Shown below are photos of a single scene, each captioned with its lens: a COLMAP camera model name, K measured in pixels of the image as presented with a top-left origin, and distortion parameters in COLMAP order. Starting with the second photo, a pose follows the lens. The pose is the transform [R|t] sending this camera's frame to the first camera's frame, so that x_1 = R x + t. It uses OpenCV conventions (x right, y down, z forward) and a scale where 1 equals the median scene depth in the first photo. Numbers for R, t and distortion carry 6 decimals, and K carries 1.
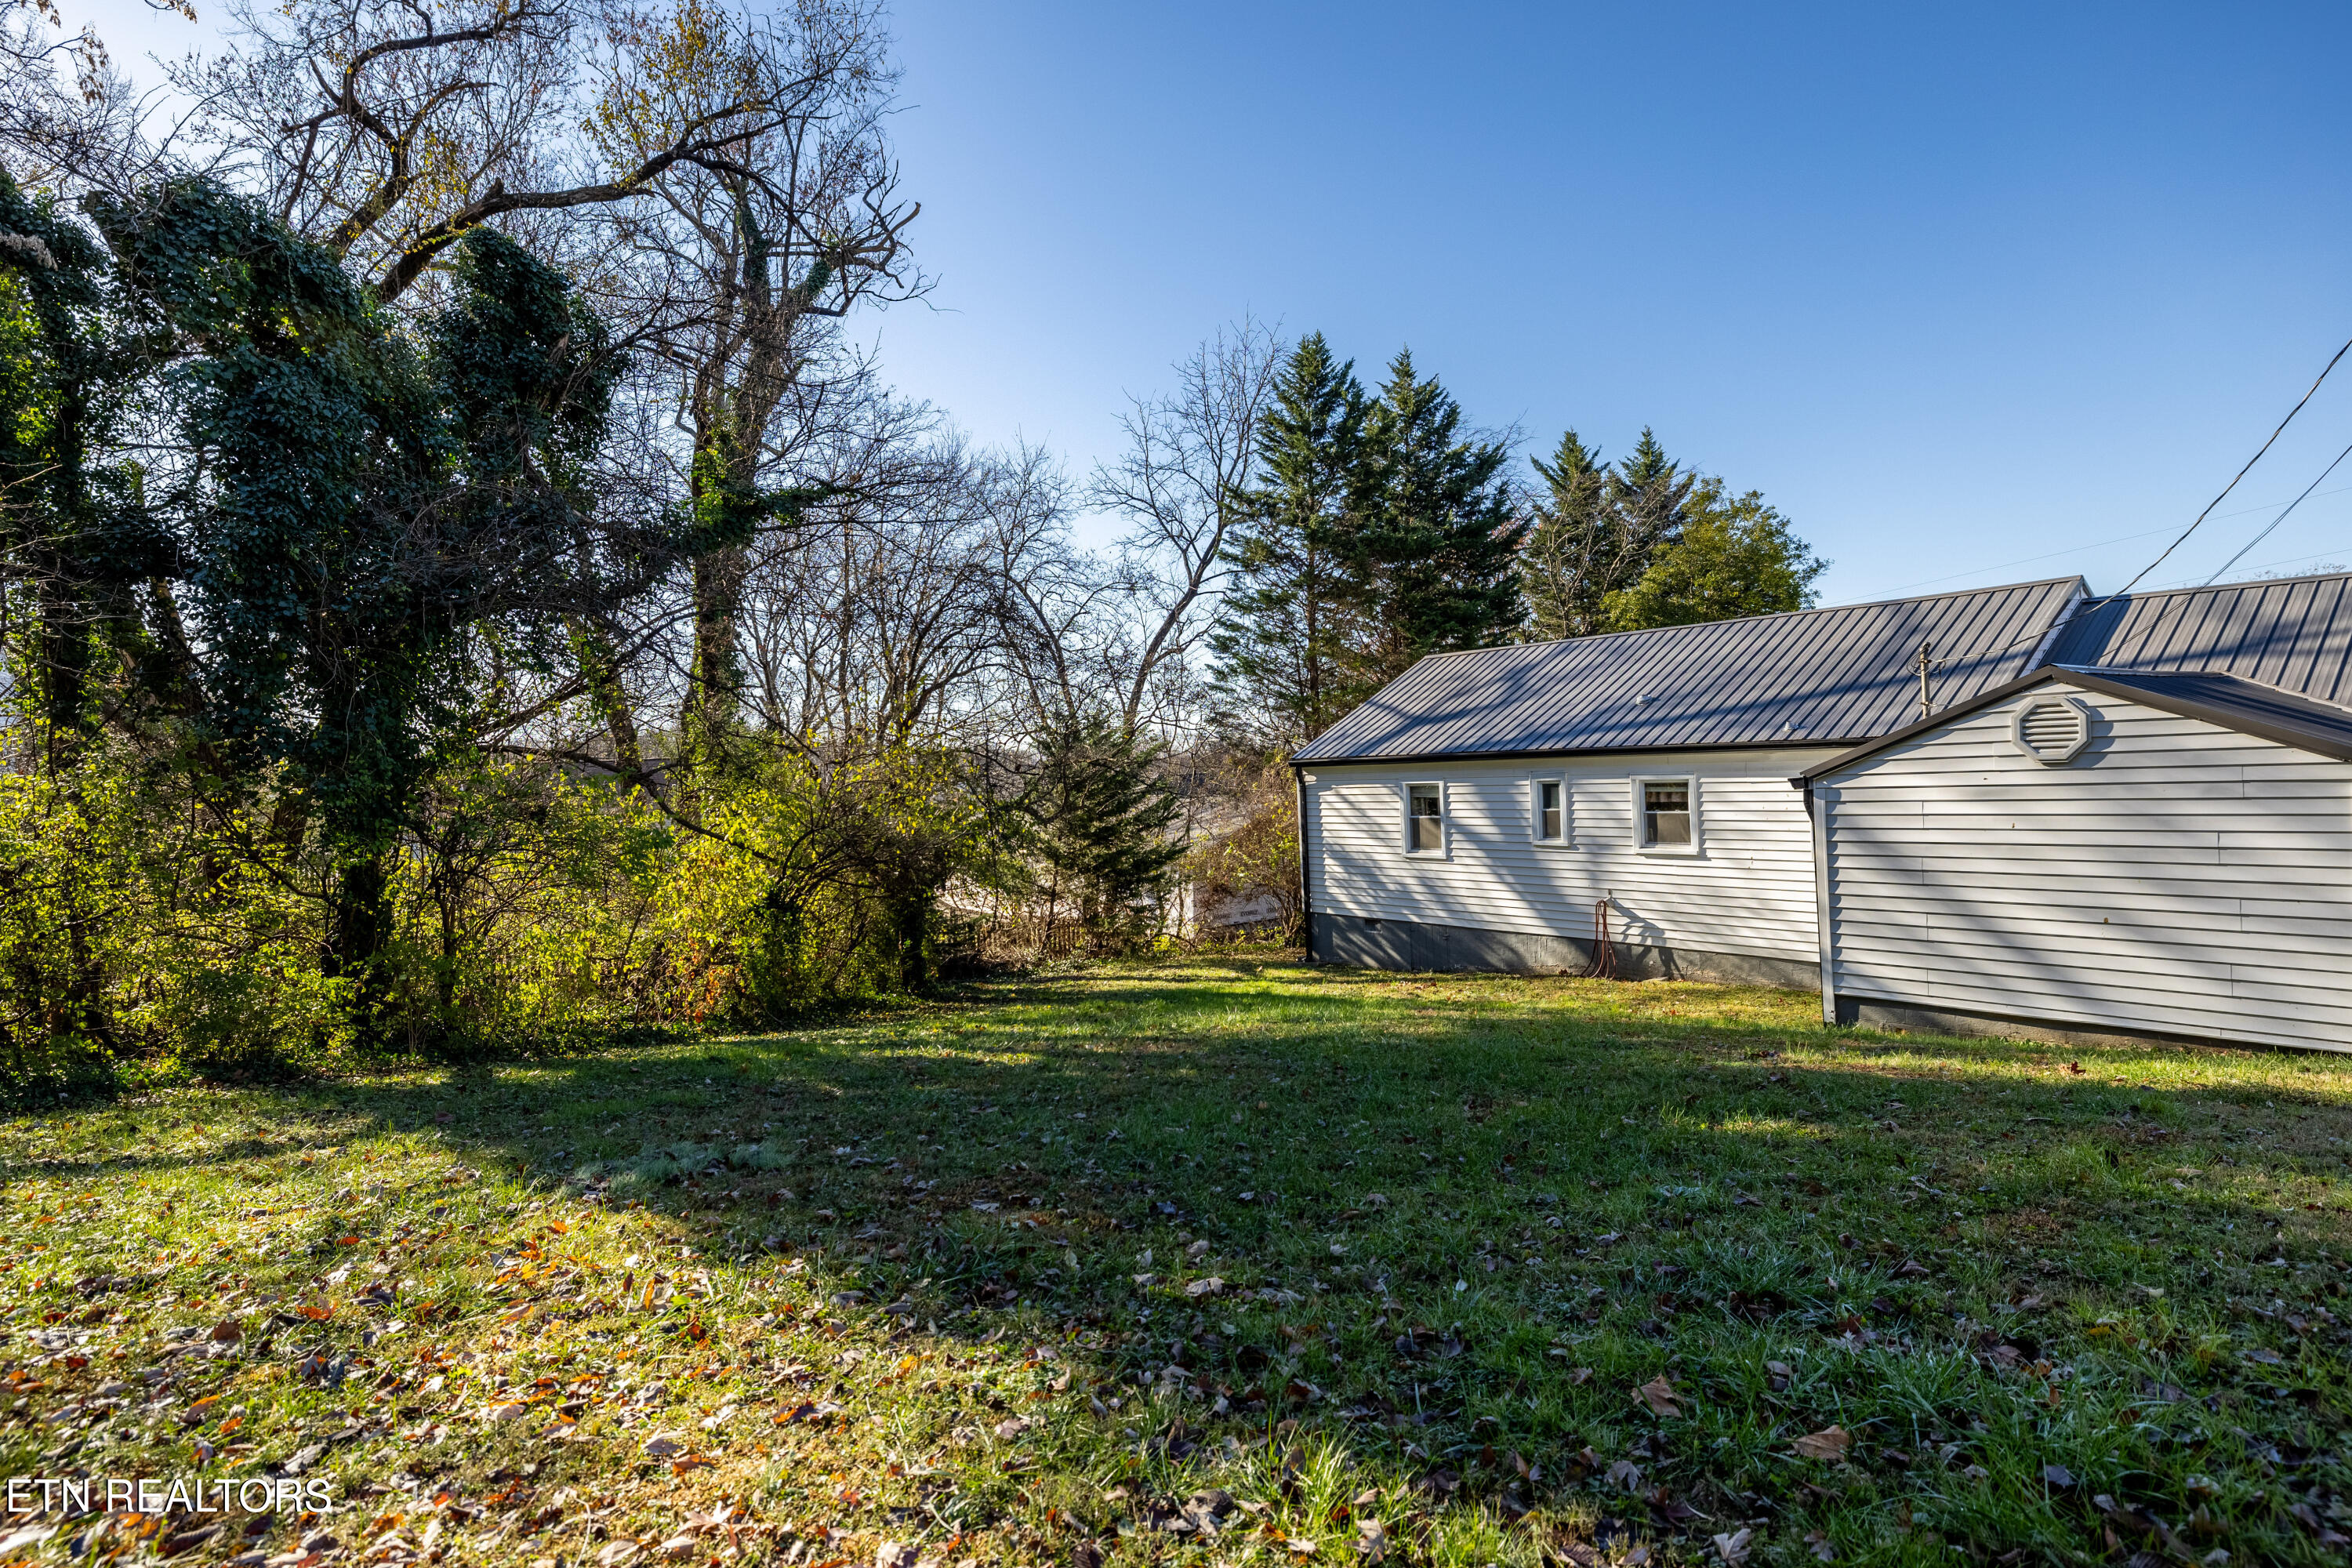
lens RADIAL K [[1379.3, 0, 1177.8], [0, 1379.3, 794.8], [0, 0, 1]] dist [-0.003161, 0.000600]
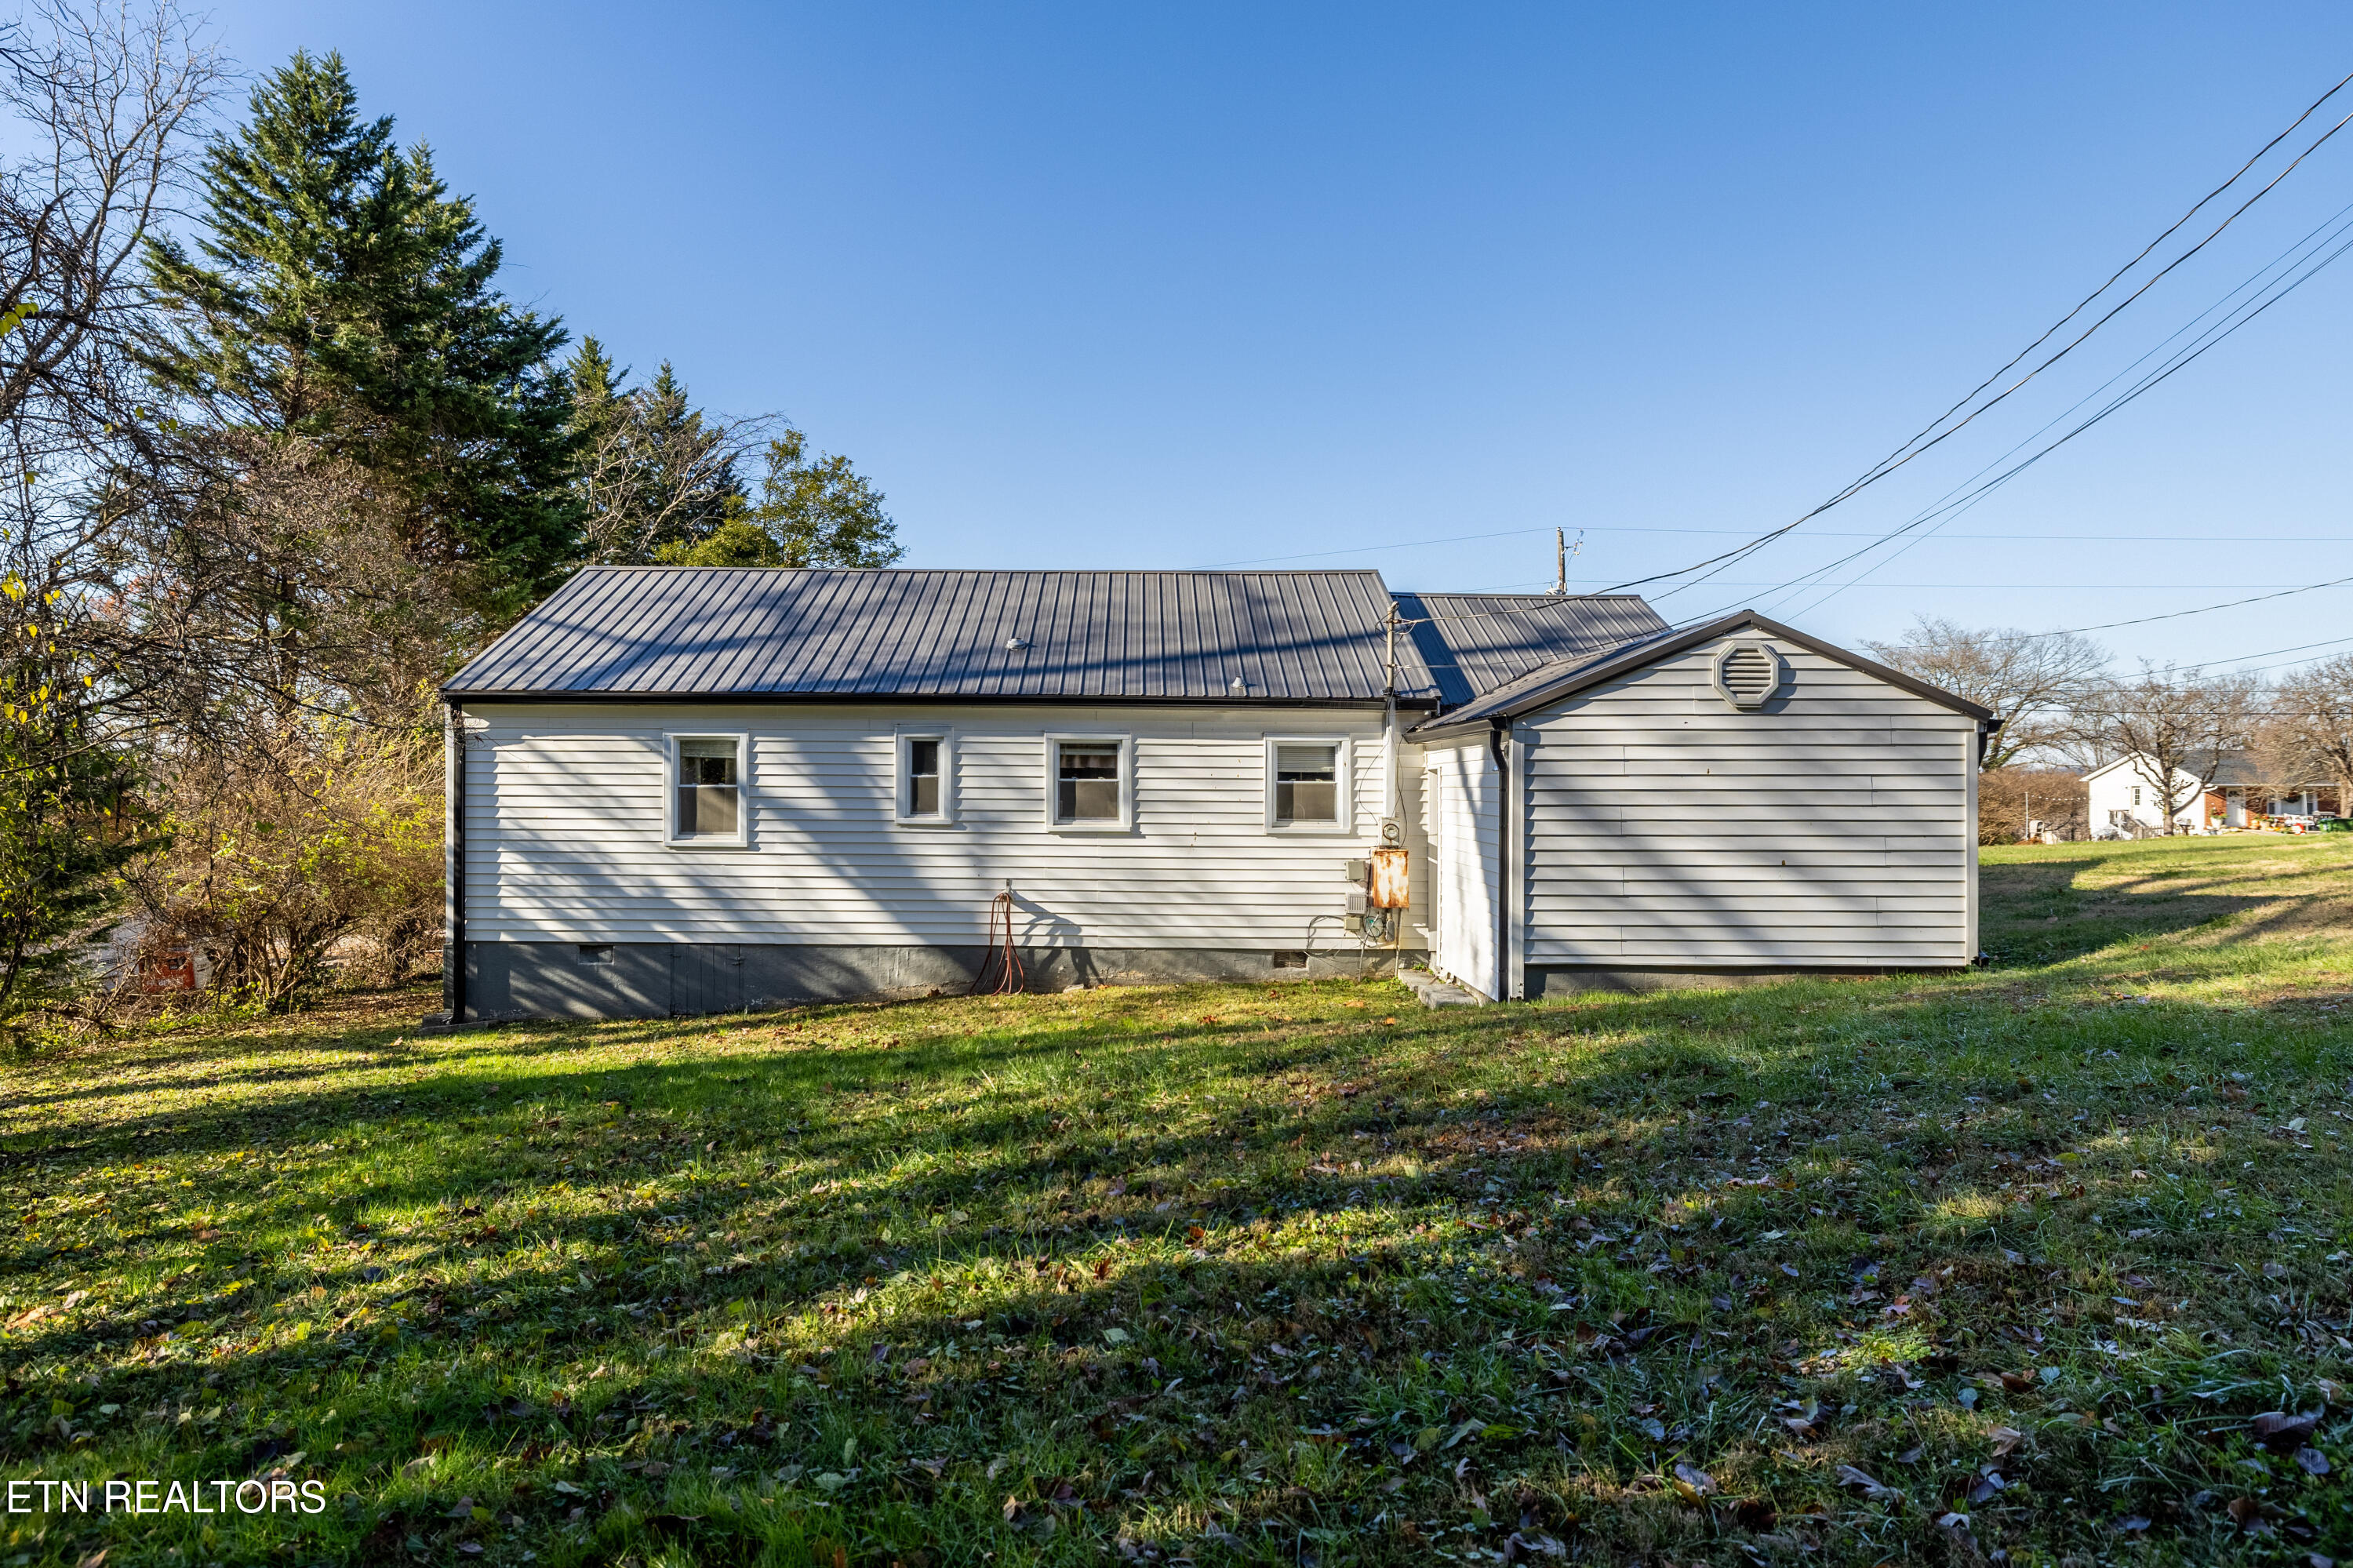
lens RADIAL K [[1379.9, 0, 1178.3], [0, 1379.9, 794.8], [0, 0, 1]] dist [-0.003161, 0.000600]
pose [[0.591711, 0.034717, 0.805402, -0.261339], [-0.006328, 0.999242, -0.038424, 0.051009], [-0.806125, 0.017639, 0.591482, 0.465486]]
